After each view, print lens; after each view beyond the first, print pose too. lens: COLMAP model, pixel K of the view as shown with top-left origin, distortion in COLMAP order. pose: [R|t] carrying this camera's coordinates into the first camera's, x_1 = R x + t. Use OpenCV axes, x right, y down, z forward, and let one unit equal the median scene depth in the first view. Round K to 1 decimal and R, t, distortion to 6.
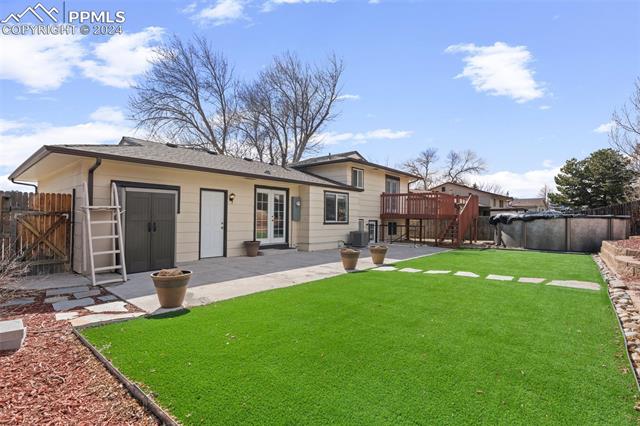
lens RADIAL K [[297.1, 0, 318.0], [0, 297.1, 208.8], [0, 0, 1]] dist [-0.001615, 0.000373]
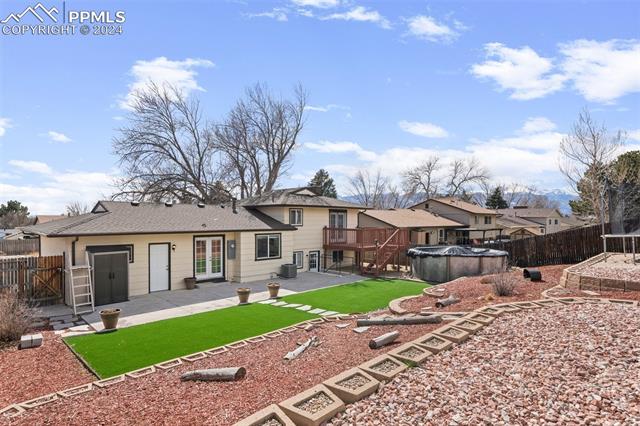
lens RADIAL K [[347.8, 0, 322.7], [0, 347.8, 215.5], [0, 0, 1]] dist [-0.002483, 0.000556]
pose [[0.997828, -0.009353, -0.065207, 0.486609], [0.010917, 0.999660, 0.023671, -0.207587], [0.064964, -0.024332, 0.997591, -0.541804]]
